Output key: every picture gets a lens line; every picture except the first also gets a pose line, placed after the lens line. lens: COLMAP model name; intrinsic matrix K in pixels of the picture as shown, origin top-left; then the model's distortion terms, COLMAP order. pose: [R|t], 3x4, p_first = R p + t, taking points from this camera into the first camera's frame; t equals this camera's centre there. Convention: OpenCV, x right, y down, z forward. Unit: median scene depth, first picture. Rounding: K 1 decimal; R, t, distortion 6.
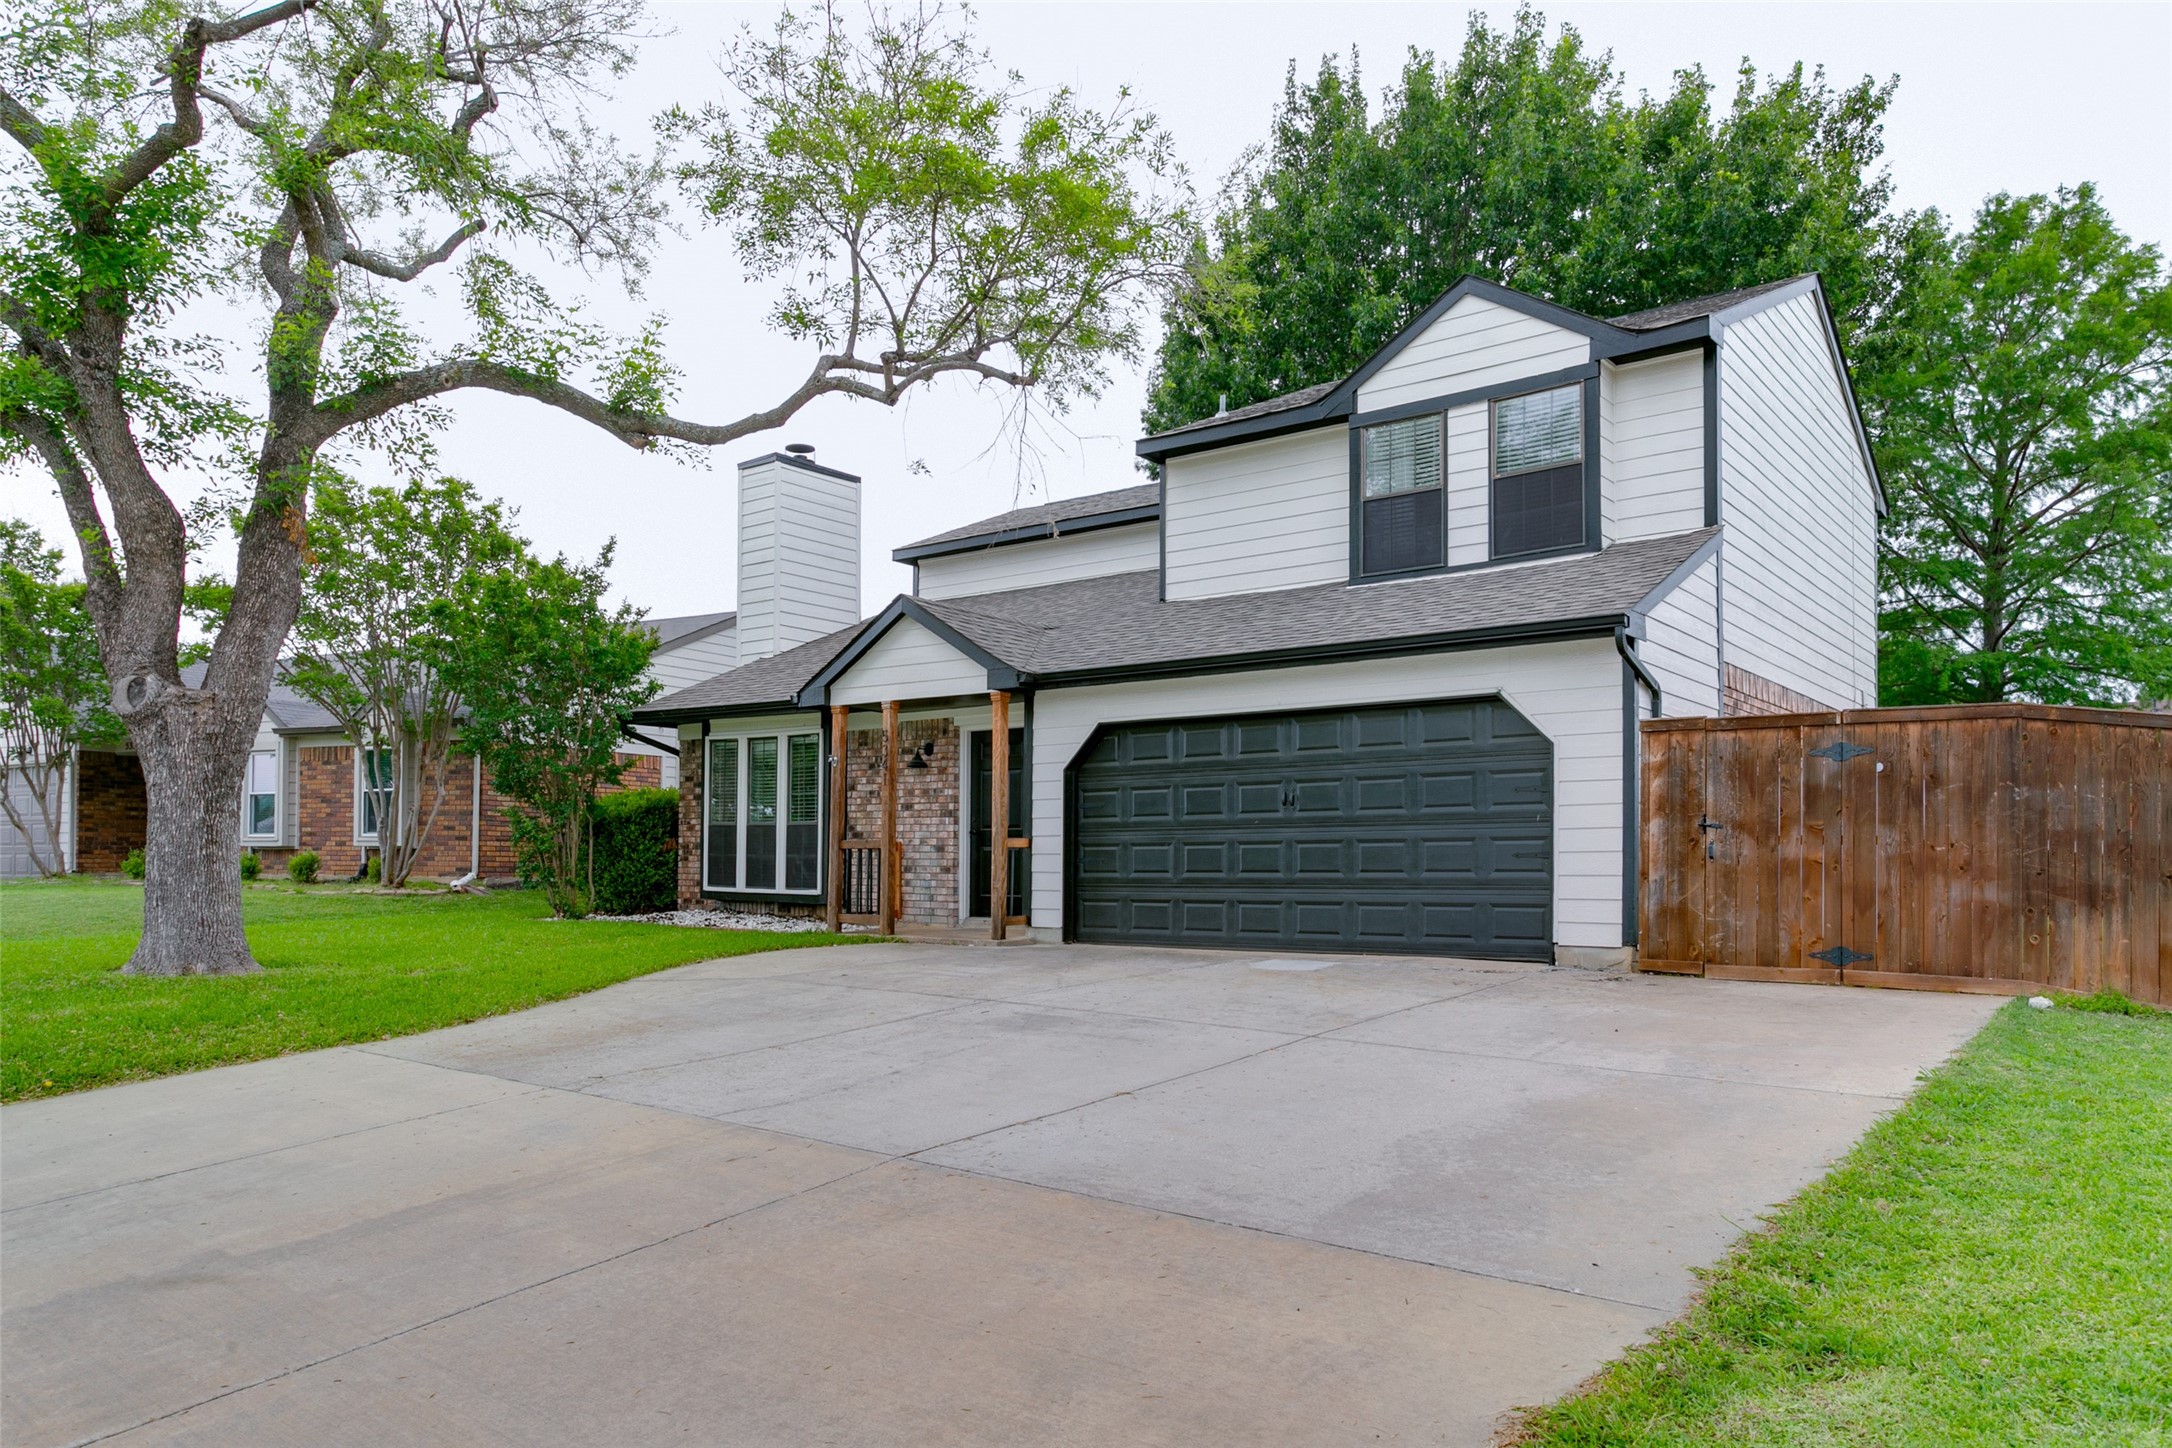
lens RADIAL K [[1450.0, 0, 1075.7], [0, 1450.0, 734.2], [0, 0, 1]] dist [0.001763, 0.007303]
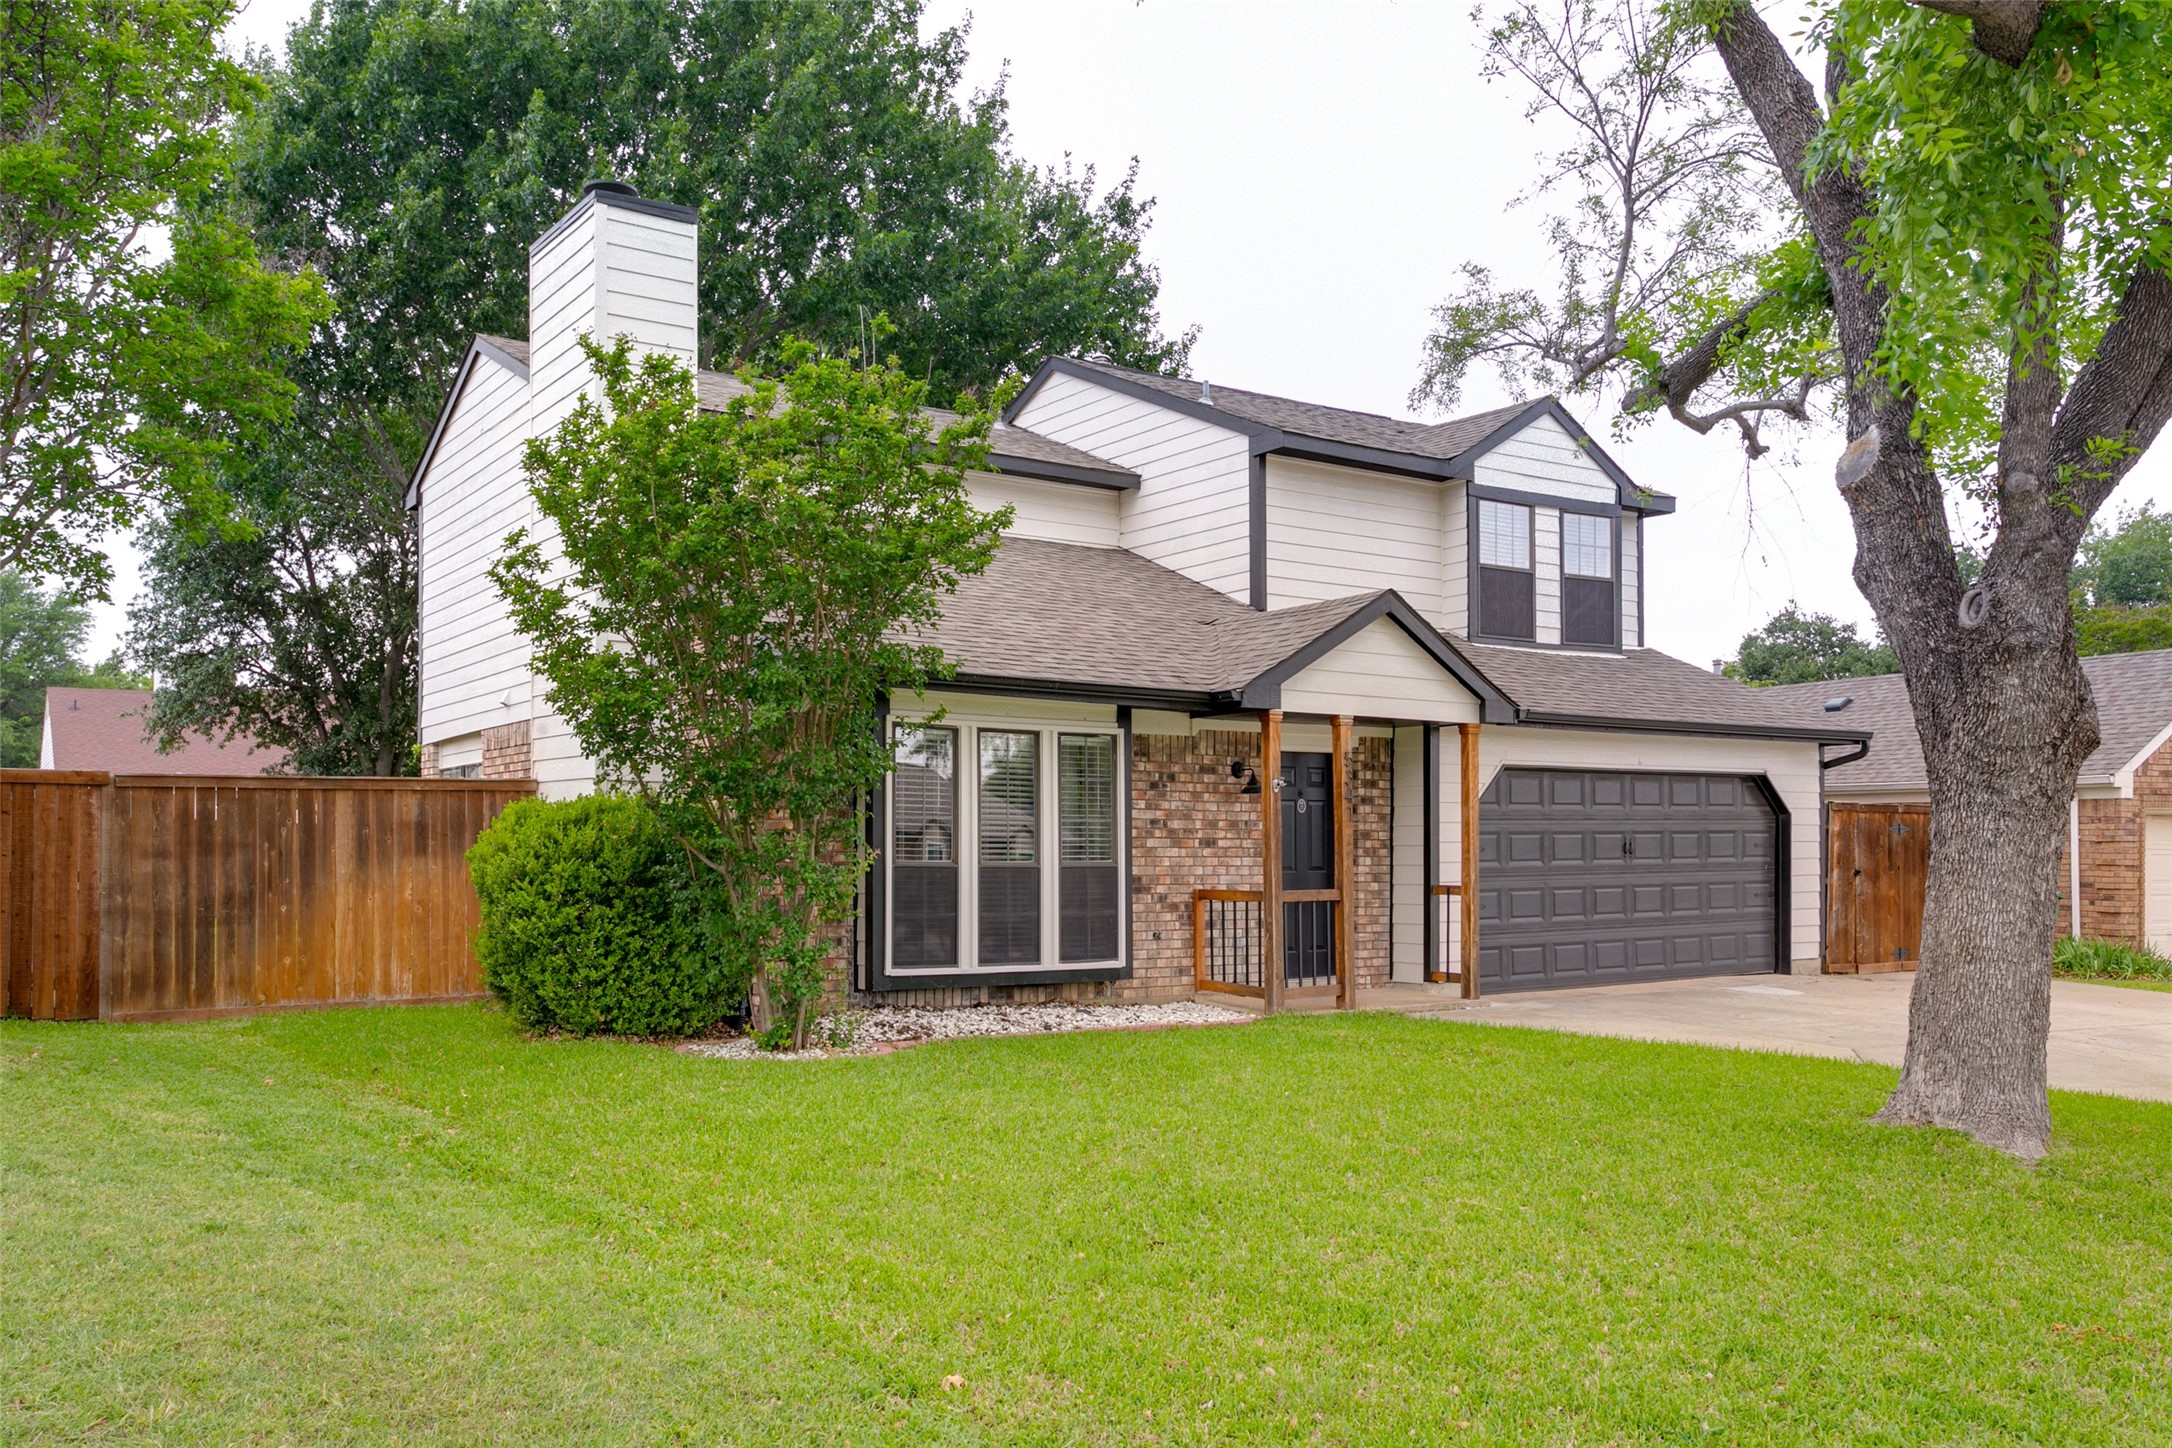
lens RADIAL K [[1760.9, 0, 1082.0], [0, 1760.9, 714.9], [0, 0, 1]] dist [0.011551, 0.002683]
pose [[0.297163, 0.068237, 0.952385, -1.280309], [-0.081772, 0.995597, -0.045818, 0.038891], [-0.951319, -0.064262, 0.301435, 0.988897]]
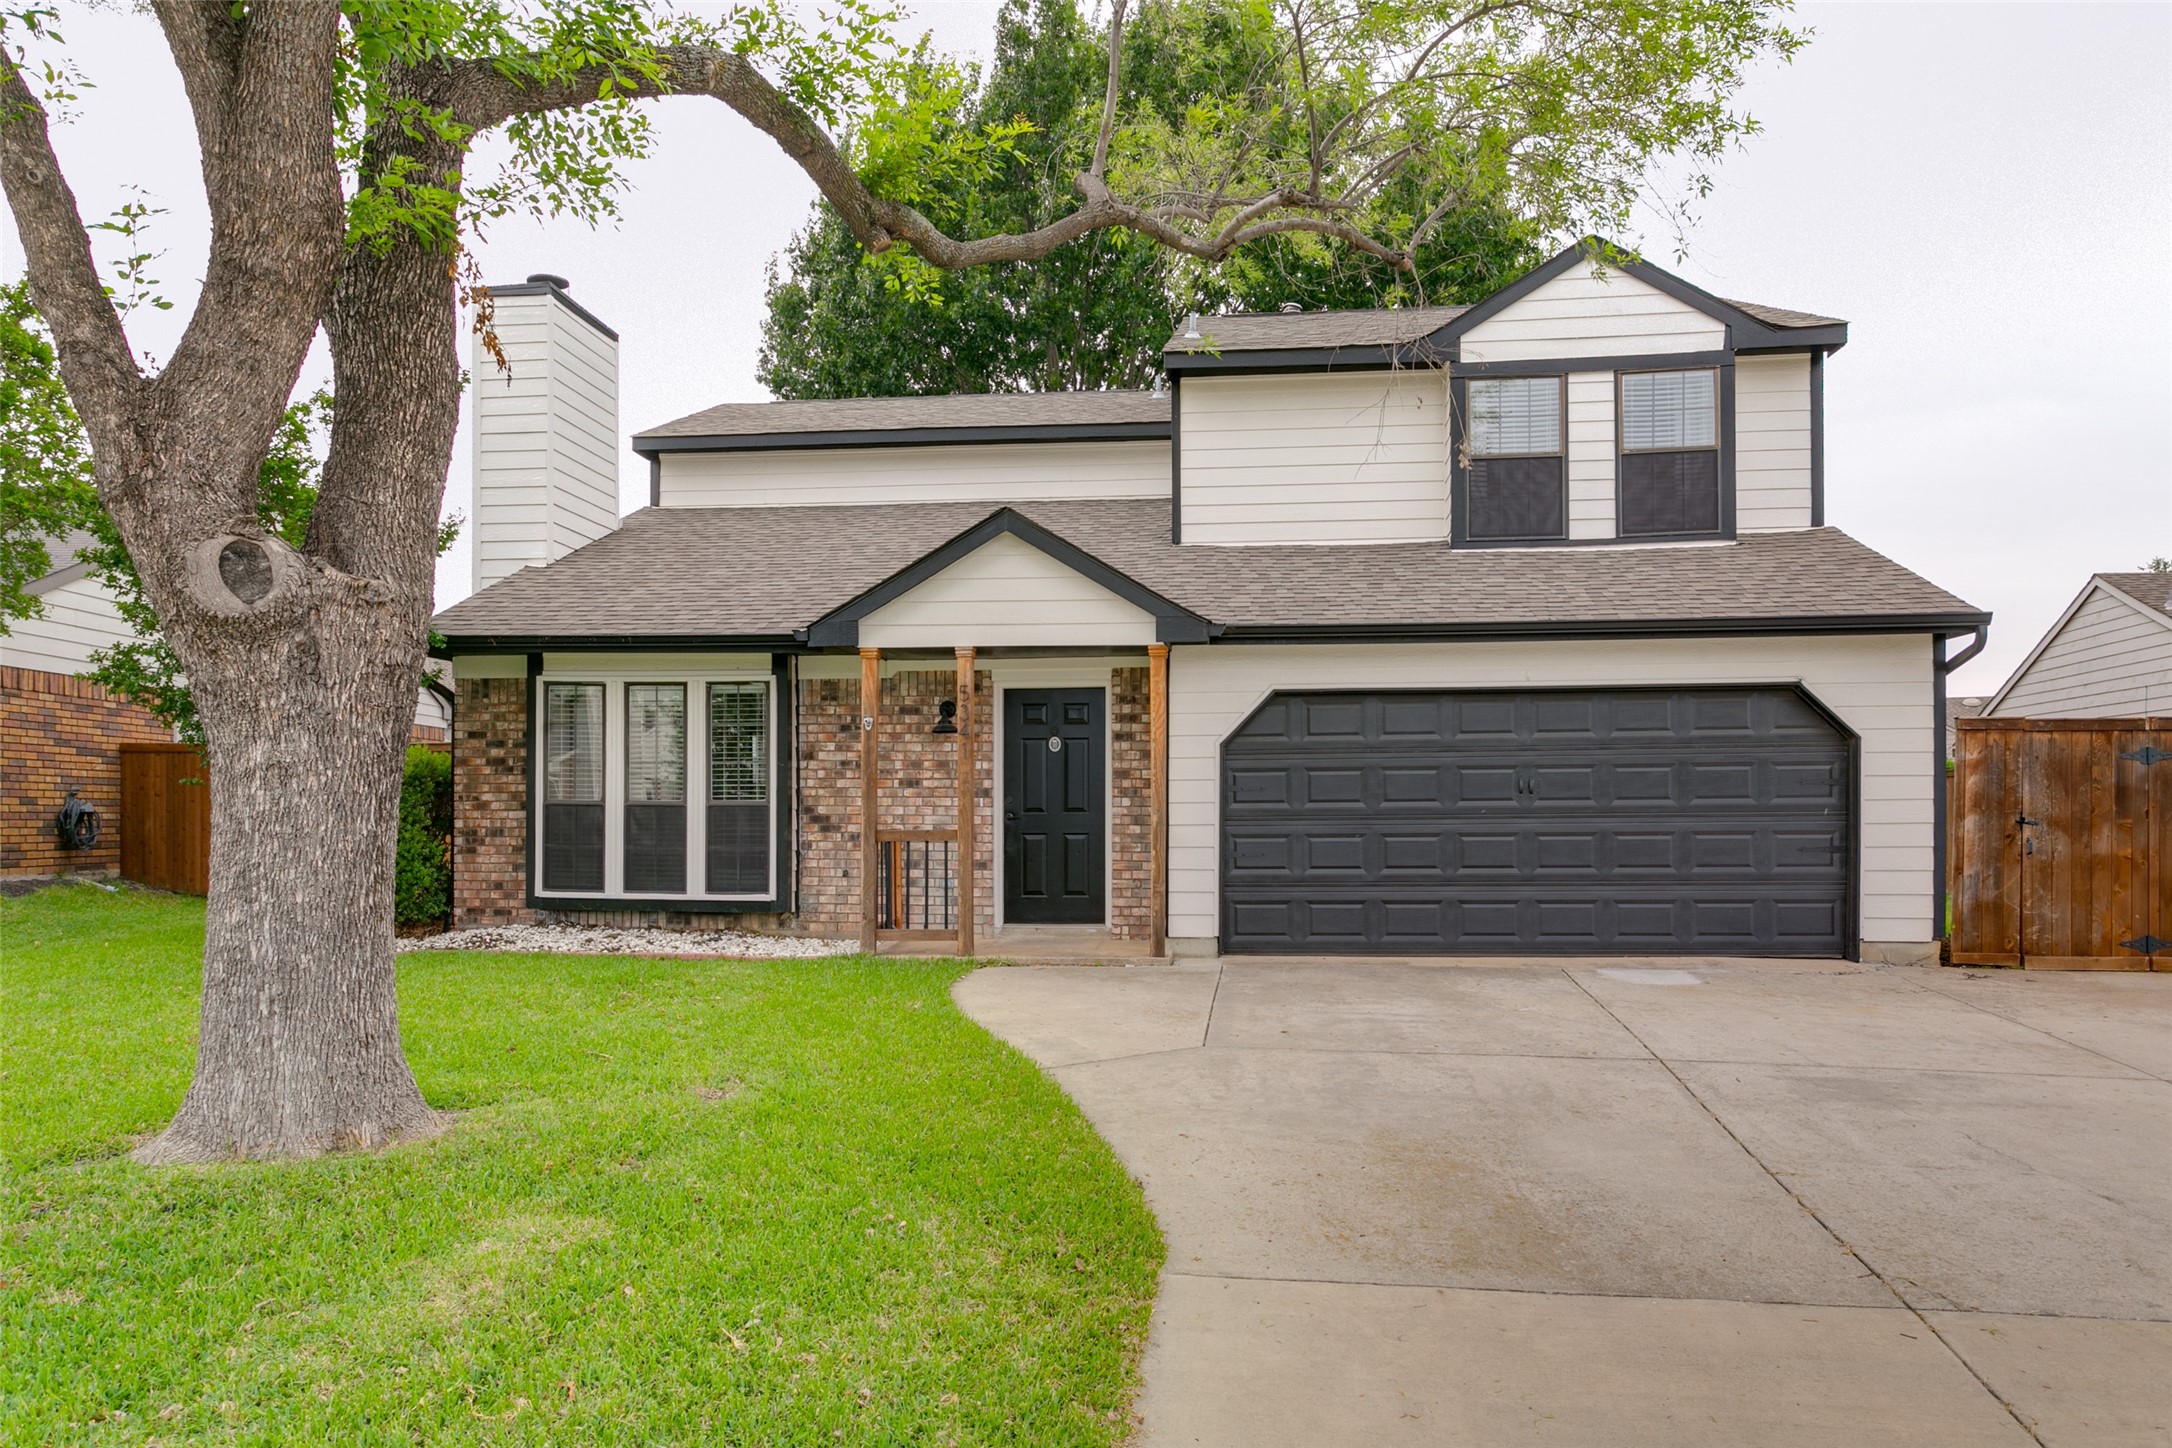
lens RADIAL K [[1450.0, 0, 1077.2], [0, 1450.0, 721.1], [0, 0, 1]] dist [0.001763, 0.007303]
pose [[0.853570, 0.026083, 0.520325, -0.552557], [-0.041353, 0.998987, 0.017760, 0.000099], [-0.519334, -0.036676, 0.853784, 0.377017]]
